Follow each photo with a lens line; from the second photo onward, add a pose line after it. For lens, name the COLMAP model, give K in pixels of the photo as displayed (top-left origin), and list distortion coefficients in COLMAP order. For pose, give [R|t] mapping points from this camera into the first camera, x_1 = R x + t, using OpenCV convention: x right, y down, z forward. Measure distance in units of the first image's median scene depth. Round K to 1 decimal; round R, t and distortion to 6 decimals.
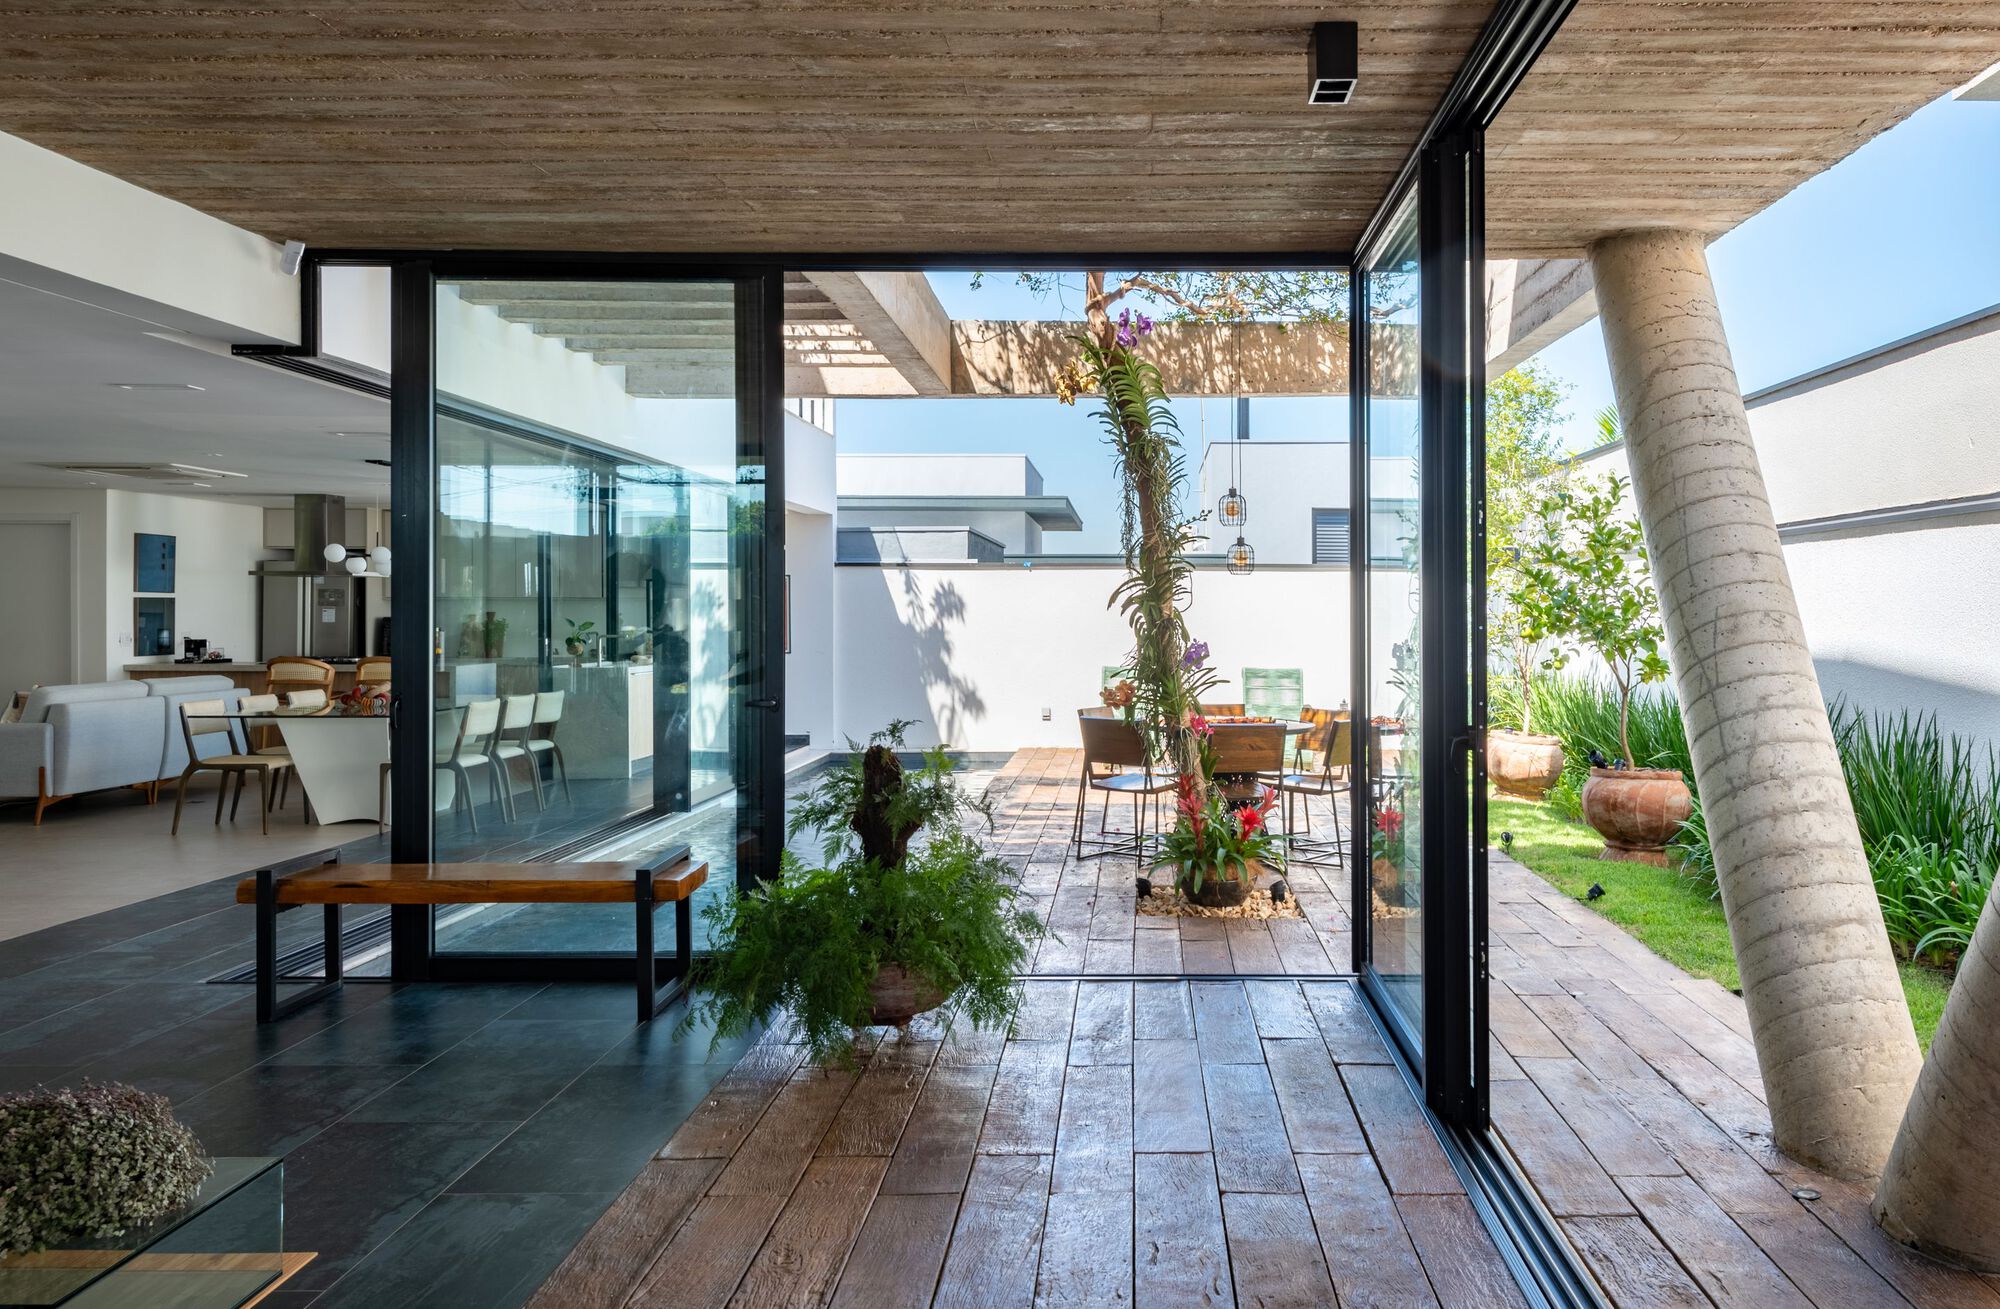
lens RADIAL K [[1503.4, 0, 1036.3], [0, 1503.4, 604.6], [0, 0, 1]] dist [0.014798, -0.004980]
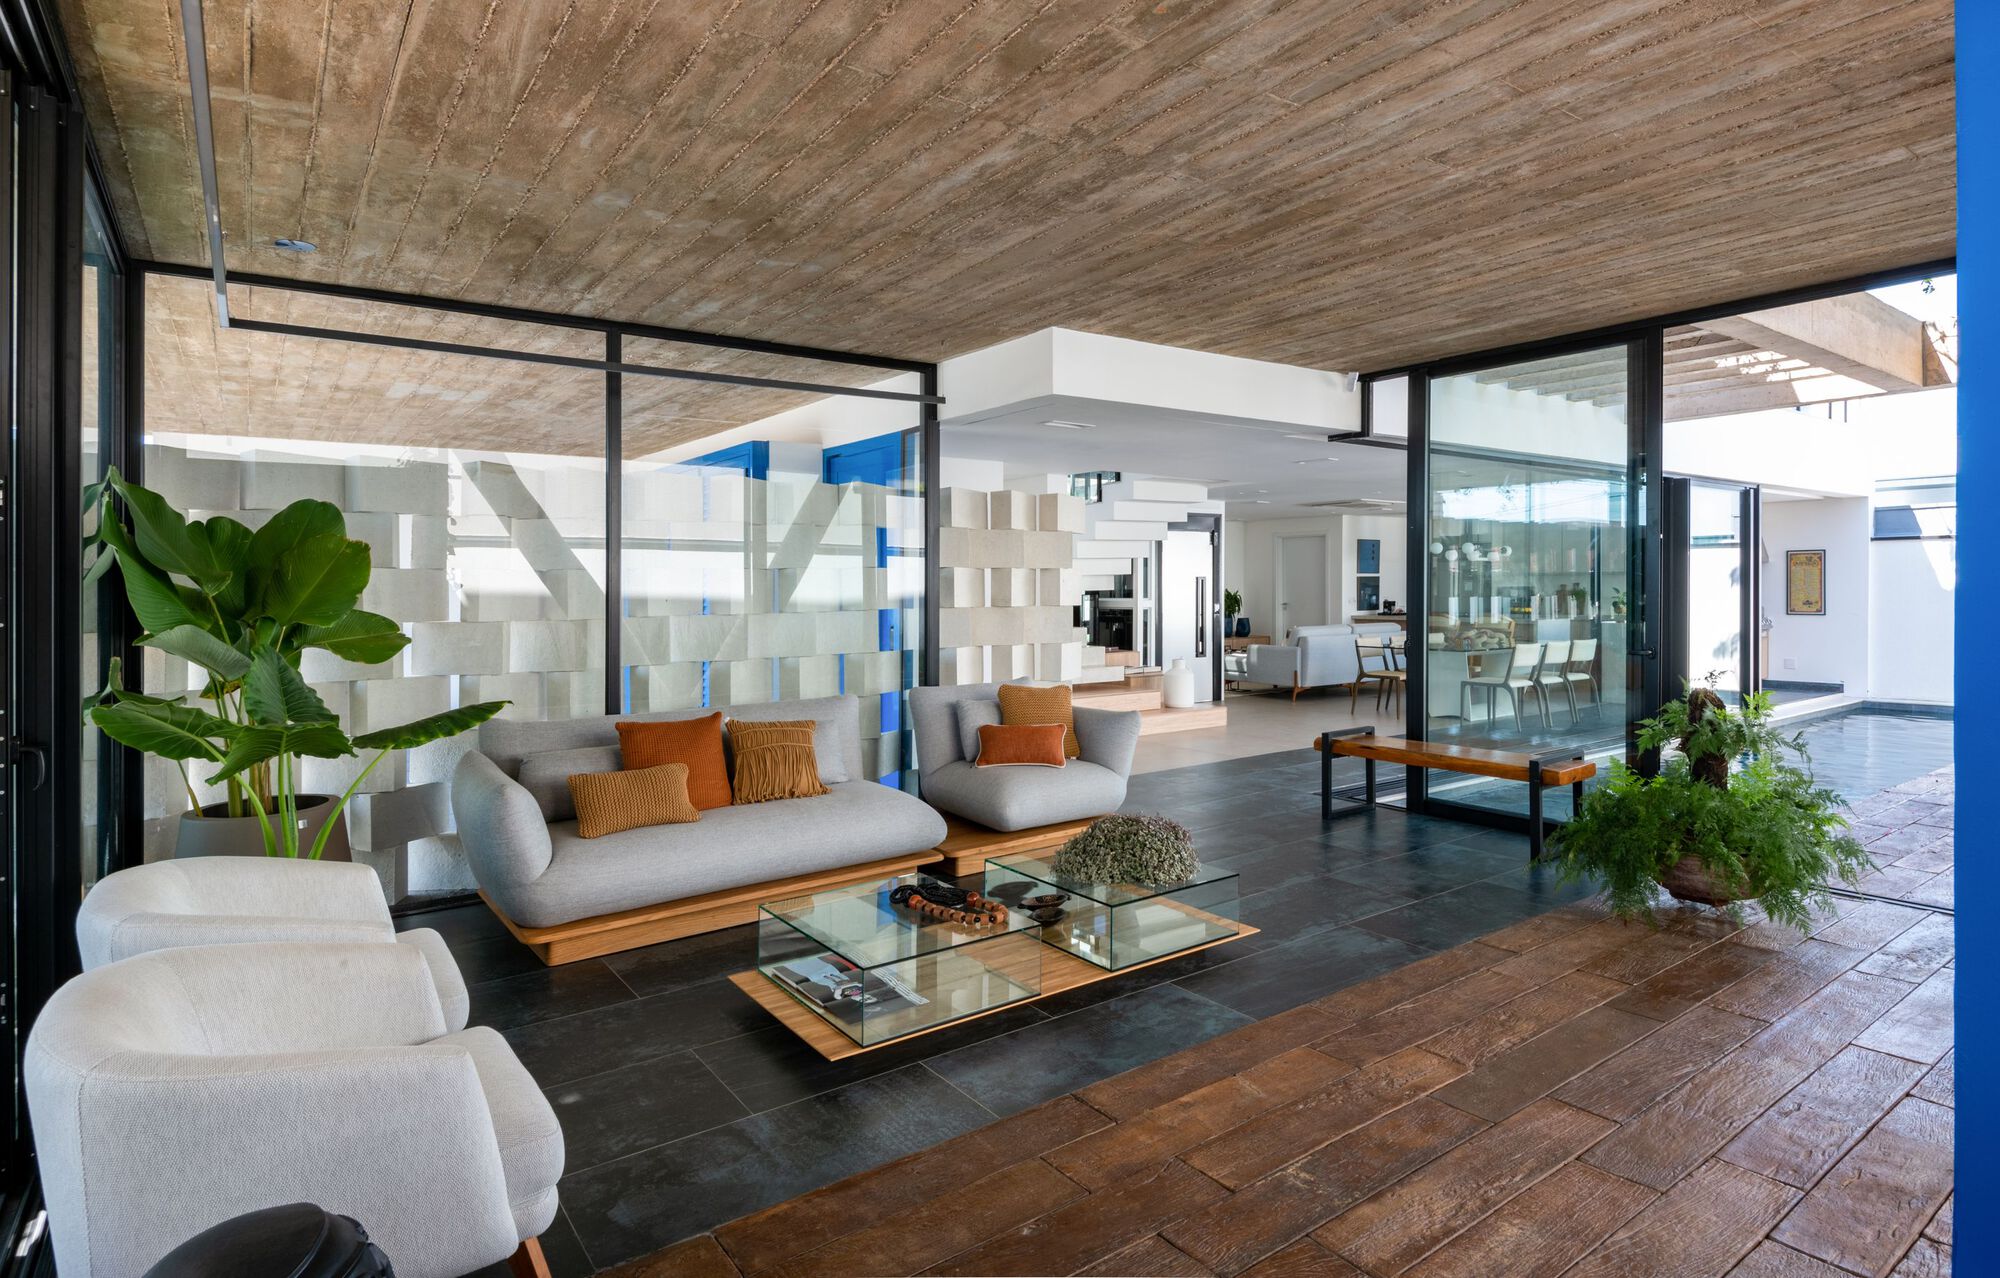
lens RADIAL K [[1008.2, 0, 1007.3], [0, 1008.2, 588.4], [0, 0, 1]] dist [-0.012185, -0.002212]
pose [[0.583427, -0.006947, -0.812136, 0.210886], [0.017670, 0.999835, 0.004141, -0.005926], [0.811973, -0.016766, 0.583454, 0.007656]]
